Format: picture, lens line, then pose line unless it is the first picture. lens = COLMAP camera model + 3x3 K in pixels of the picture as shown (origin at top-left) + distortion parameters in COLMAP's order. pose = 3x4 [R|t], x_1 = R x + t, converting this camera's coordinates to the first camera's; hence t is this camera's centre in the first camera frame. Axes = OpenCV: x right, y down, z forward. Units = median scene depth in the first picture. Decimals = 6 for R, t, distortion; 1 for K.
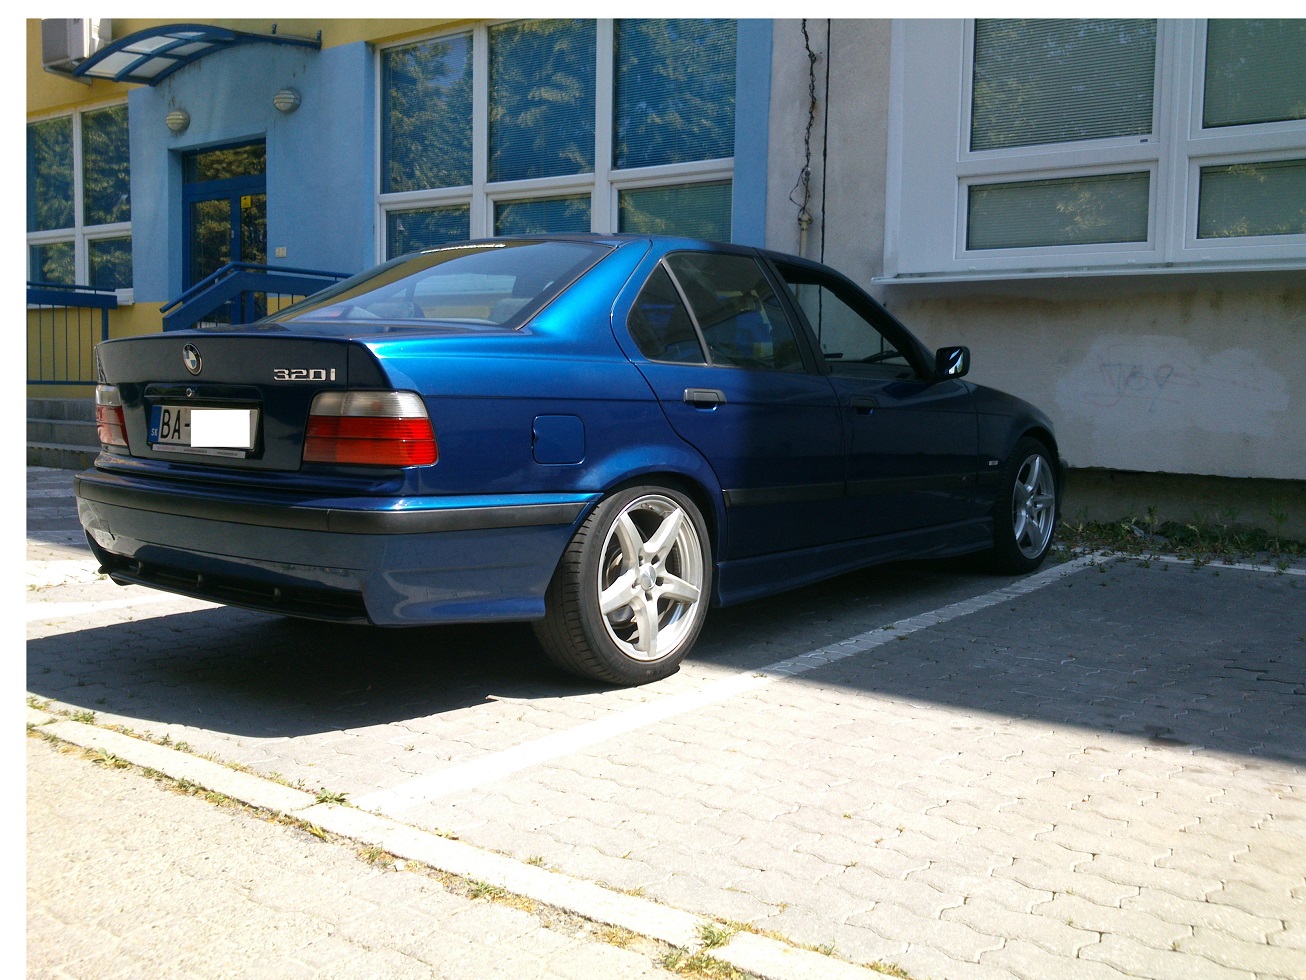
lens RADIAL K [[1277.6, 0, 653.0], [0, 1277.6, 490.0], [0, 0, 1]] dist [0.002642, 0.019768]
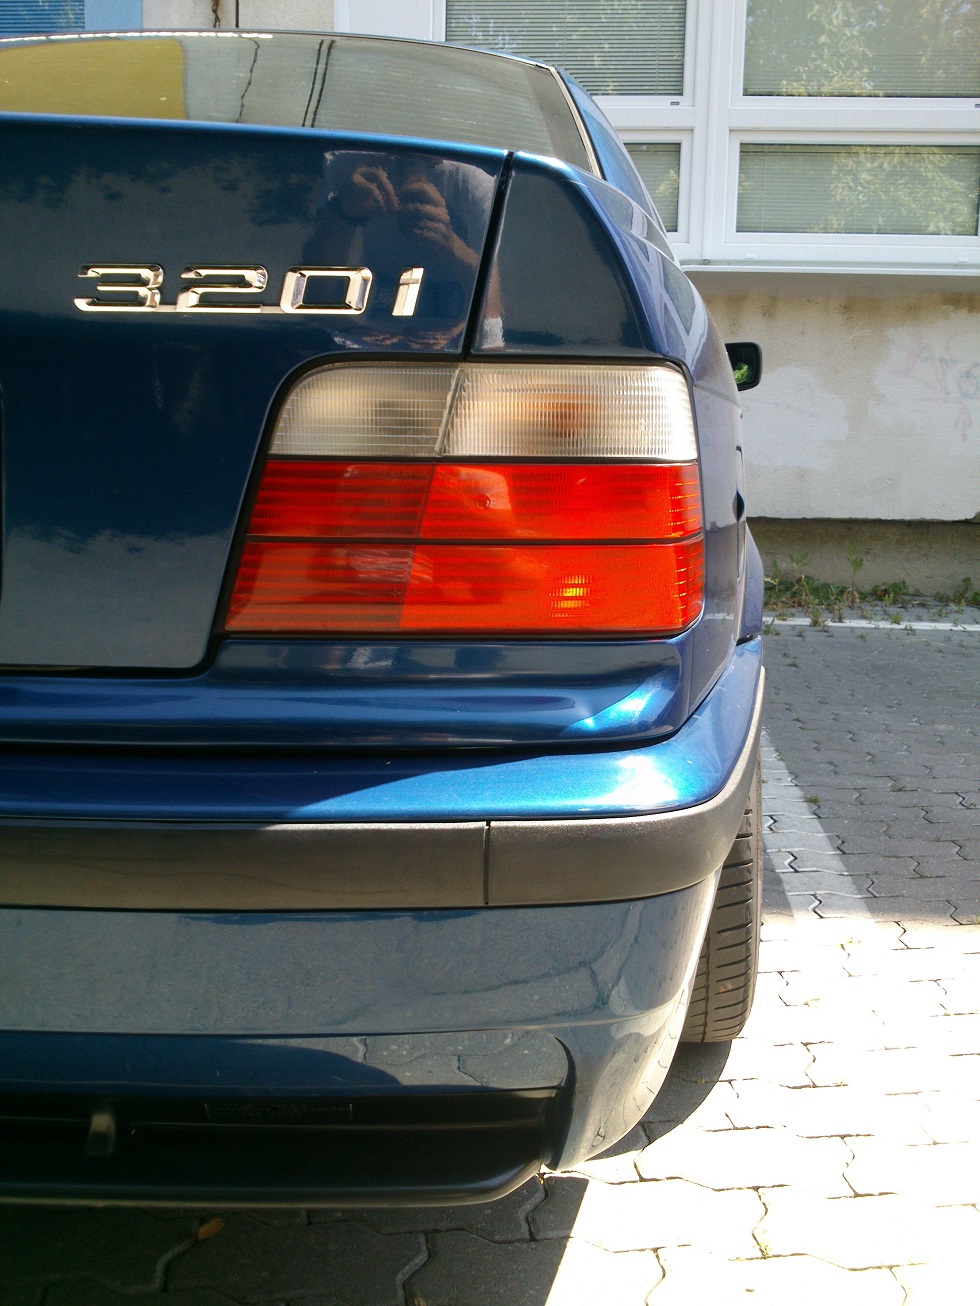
lens RADIAL K [[1277.6, 0, 490.0], [0, 1277.6, 653.0], [0, 0, 1]] dist [0.002642, 0.019768]
pose [[0.842275, -0.093994, 0.530790, -0.313849], [0.041706, 0.993092, 0.109679, -0.038813], [-0.537432, -0.070243, 0.840377, 0.643933]]
